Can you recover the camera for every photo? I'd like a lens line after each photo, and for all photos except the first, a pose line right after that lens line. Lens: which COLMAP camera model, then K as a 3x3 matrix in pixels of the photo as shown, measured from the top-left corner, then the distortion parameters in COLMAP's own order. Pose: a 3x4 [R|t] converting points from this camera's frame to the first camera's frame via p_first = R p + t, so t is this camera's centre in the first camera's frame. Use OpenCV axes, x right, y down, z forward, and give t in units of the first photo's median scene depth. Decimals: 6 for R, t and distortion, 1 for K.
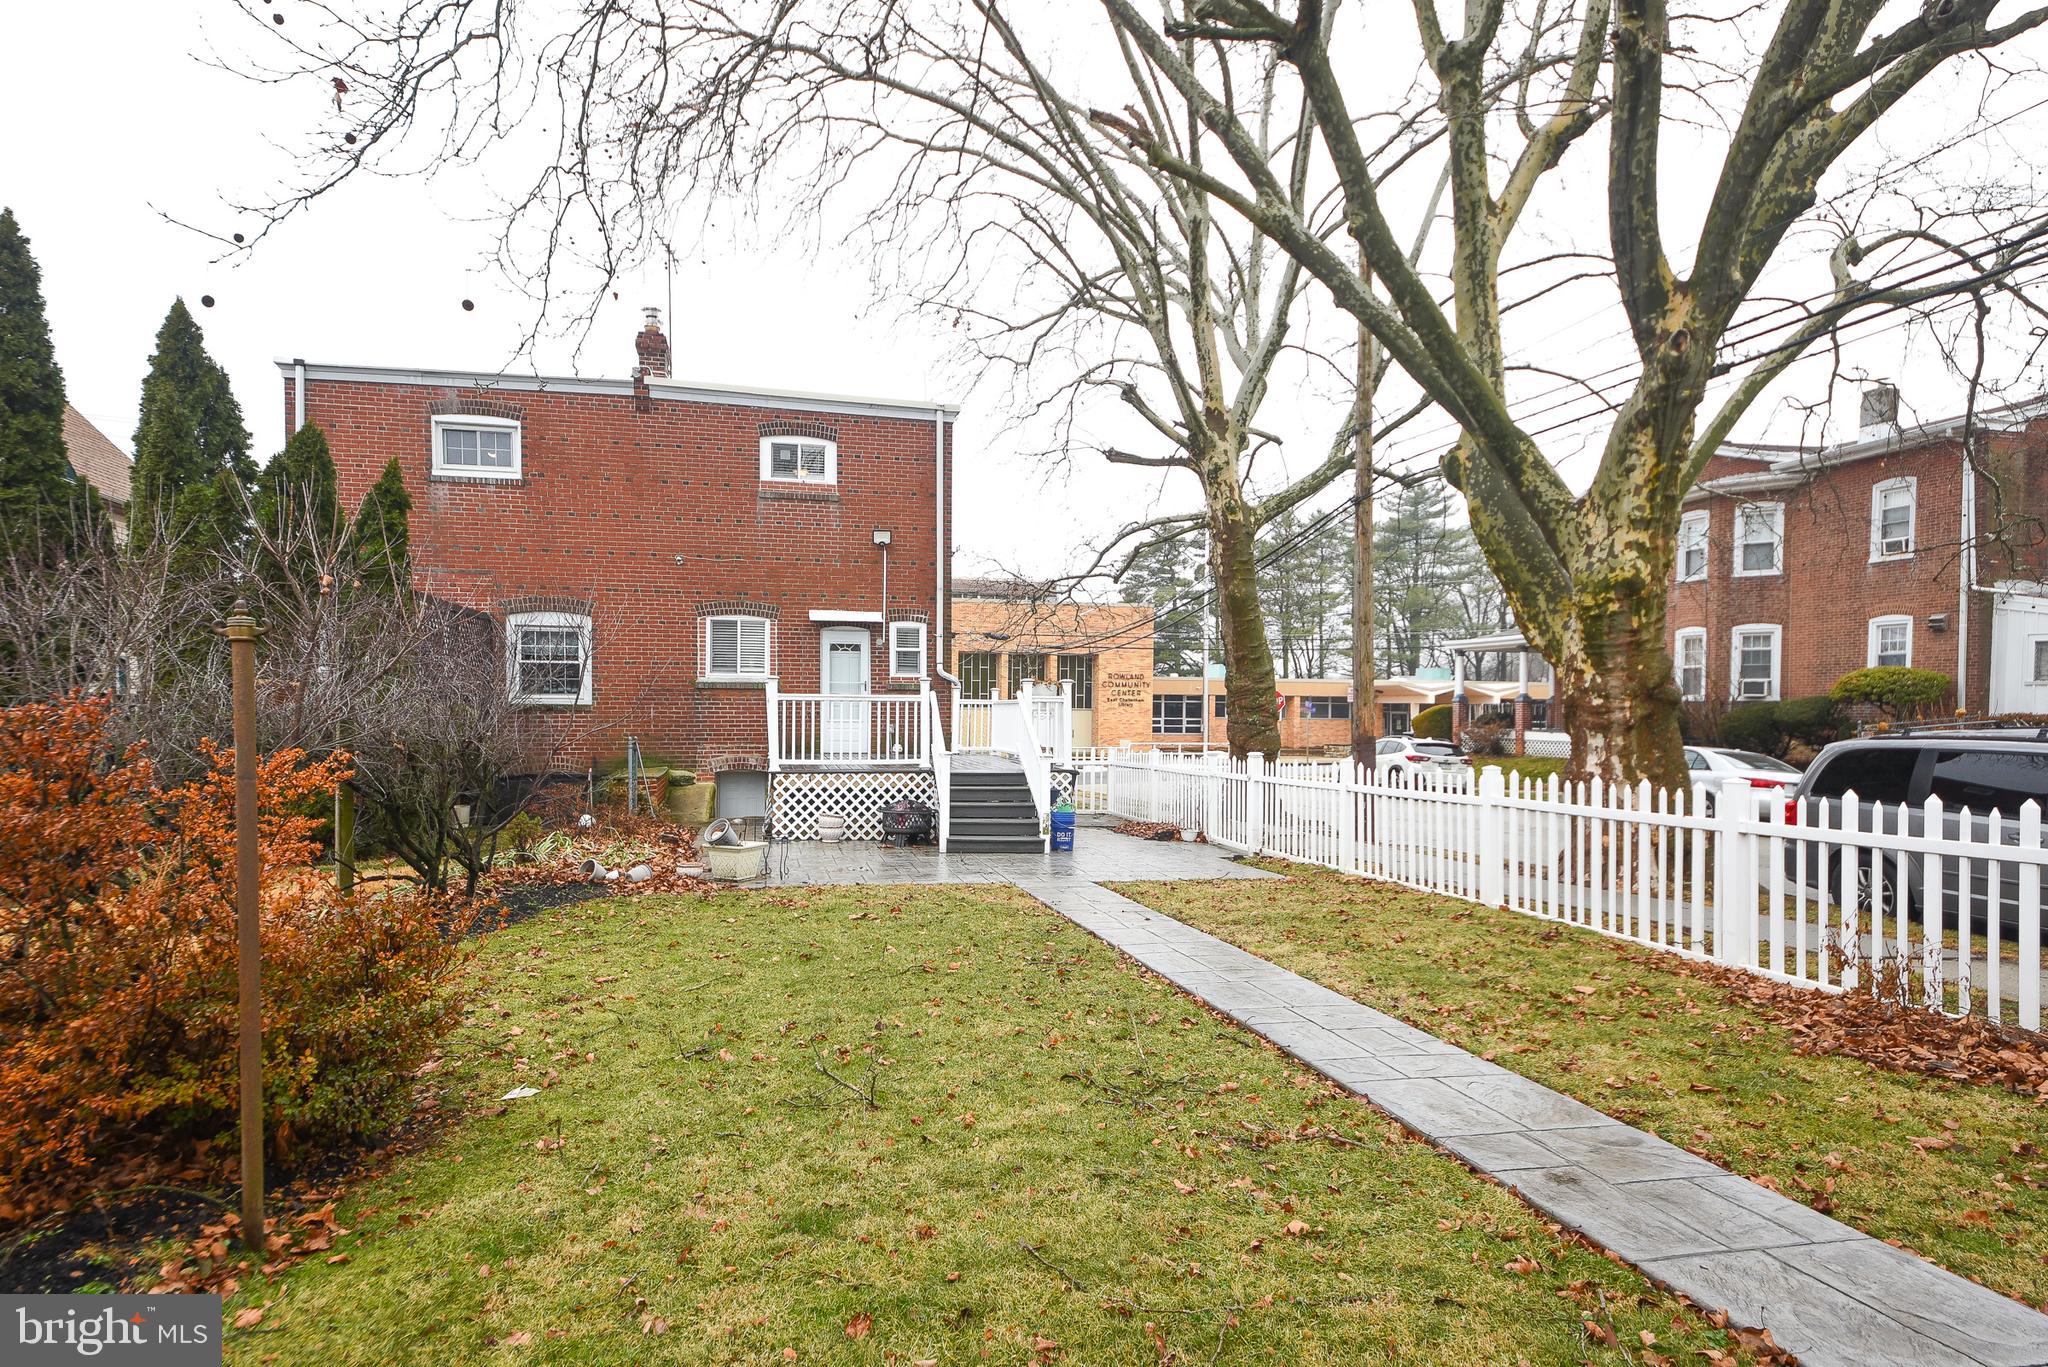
lens RADIAL K [[1175.0, 0, 1048.8], [0, 1175.0, 736.3], [0, 0, 1]] dist [0.055870, -0.000625]
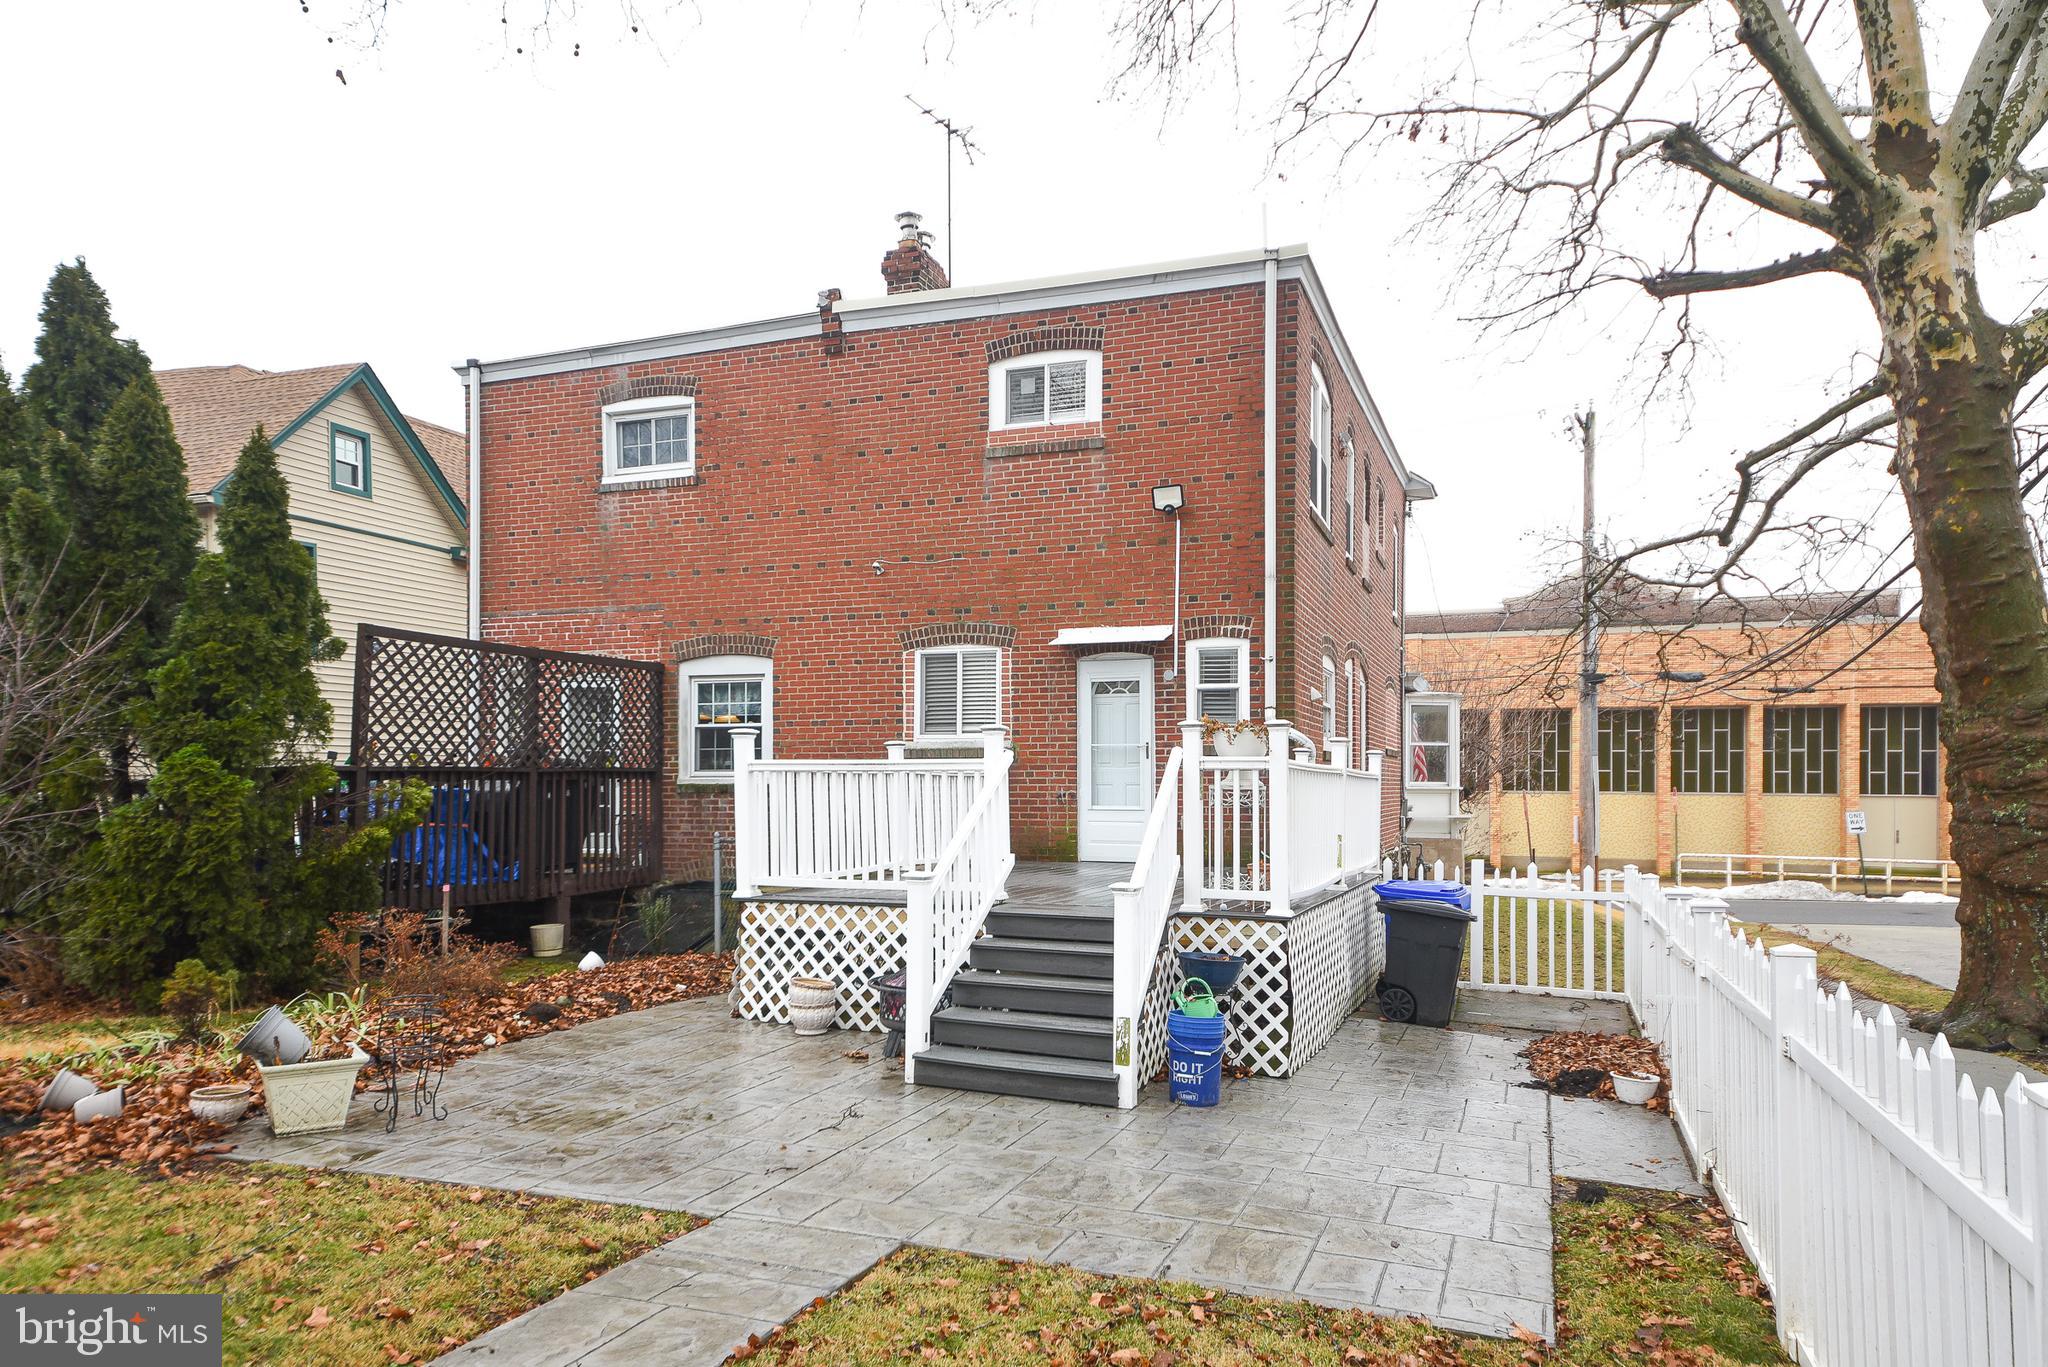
lens RADIAL K [[1385.4, 0, 1021.8], [0, 1385.4, 771.7], [0, 0, 1]] dist [0.083661, -0.007105]
pose [[0.819455, -0.010914, -0.573040, 0.198432], [-0.012431, 0.999245, -0.036809, -0.005789], [0.573009, 0.037287, 0.818700, 0.401064]]
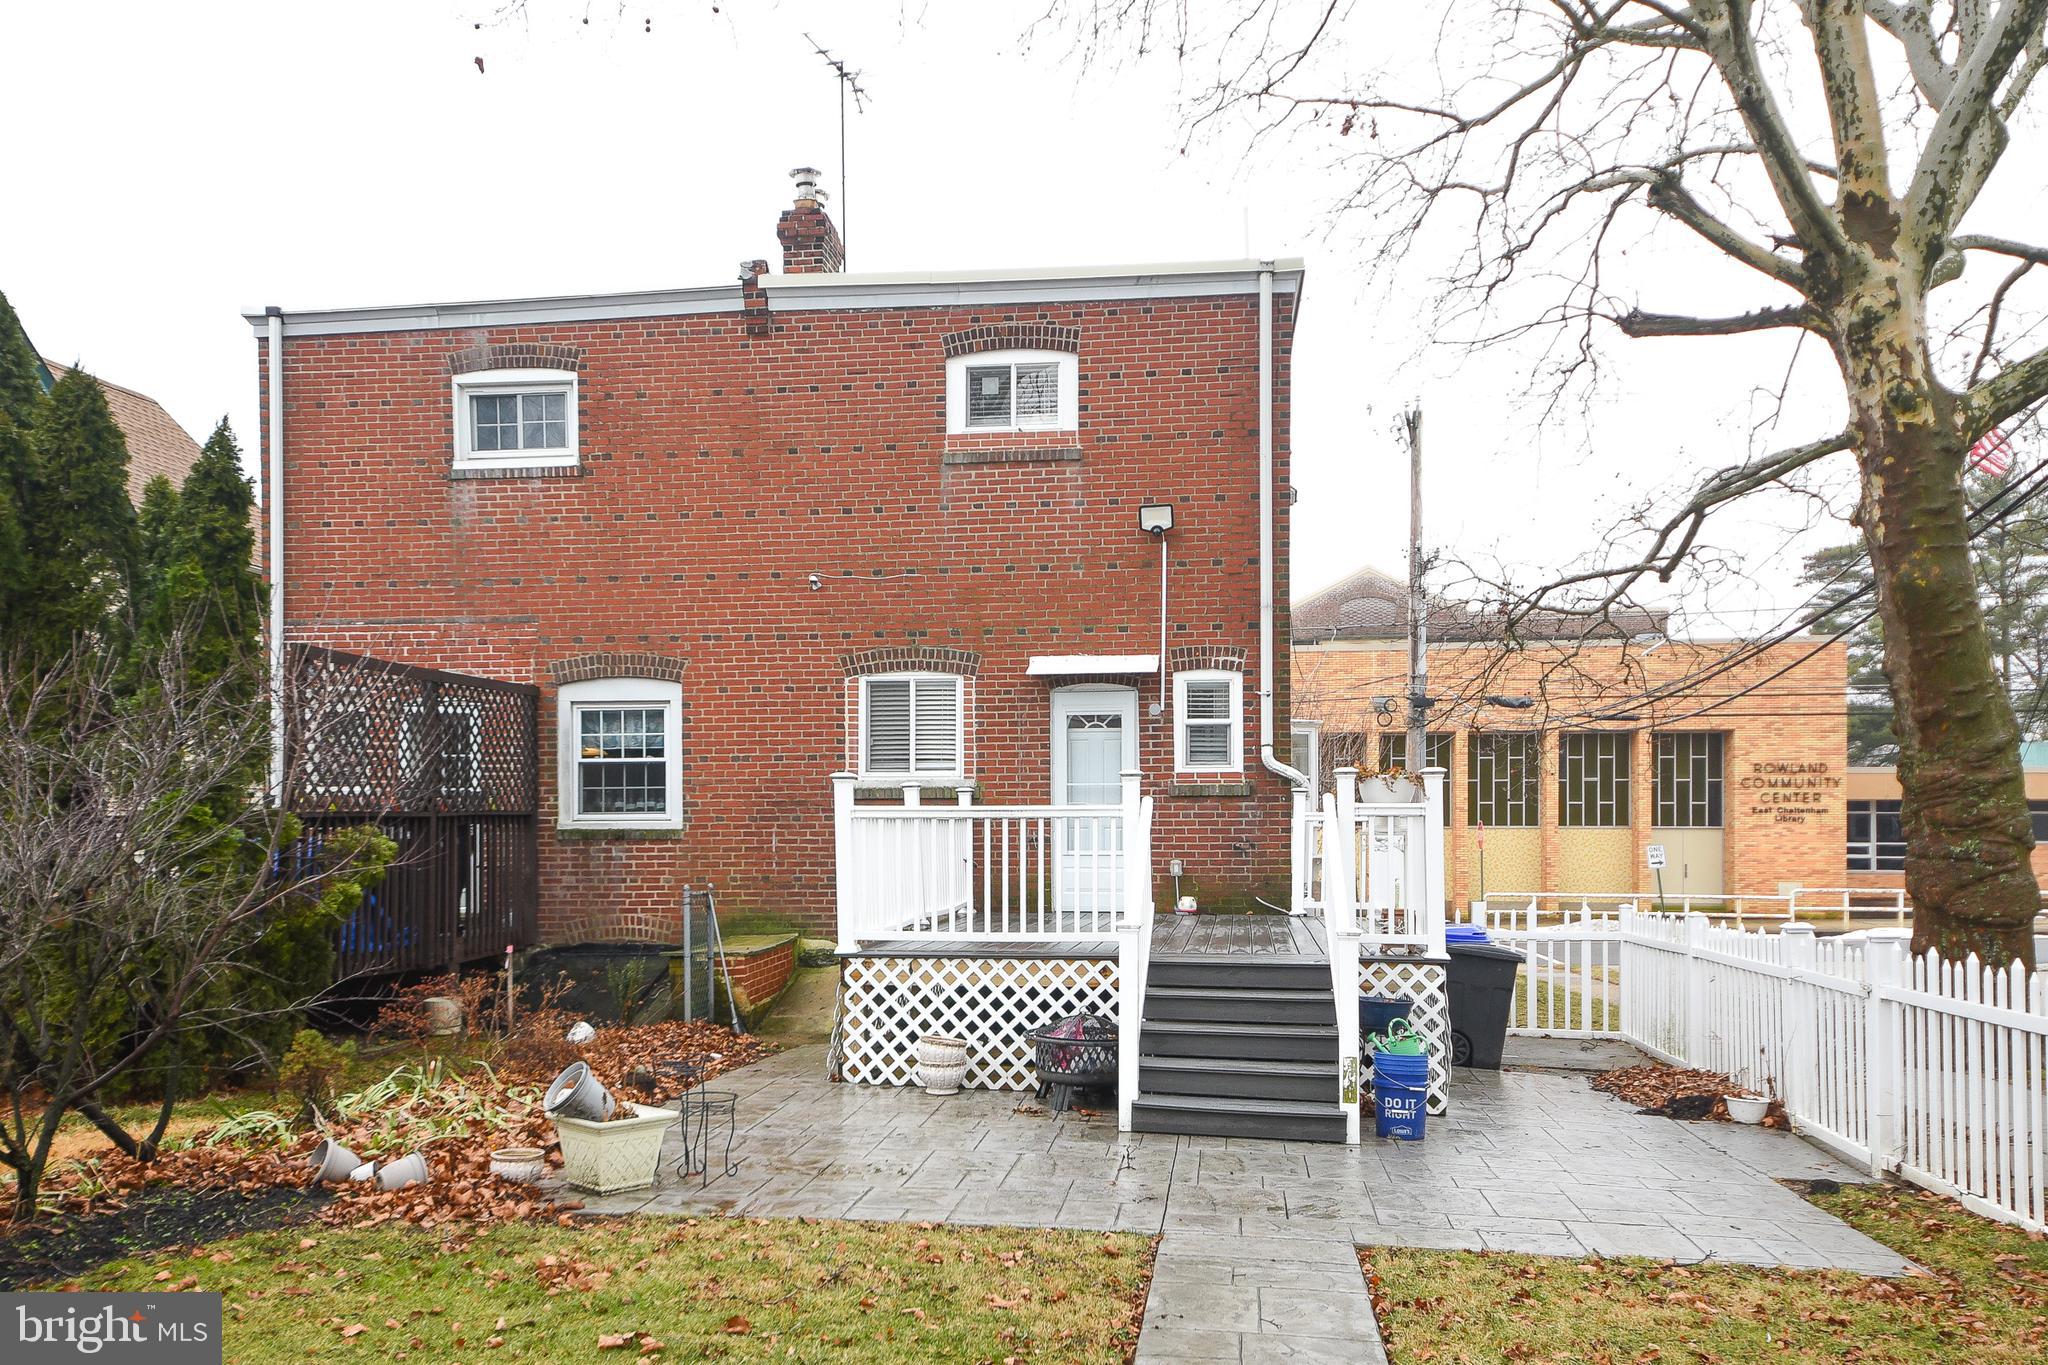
lens RADIAL K [[1760.8, 0, 1001.3], [0, 1760.8, 812.7], [0, 0, 1]] dist [0.100155, -0.002265]
pose [[0.928019, -0.011909, -0.372343, 0.096709], [-0.000350, 0.999461, -0.032838, -0.005515], [0.372533, 0.030604, 0.927514, 0.220886]]
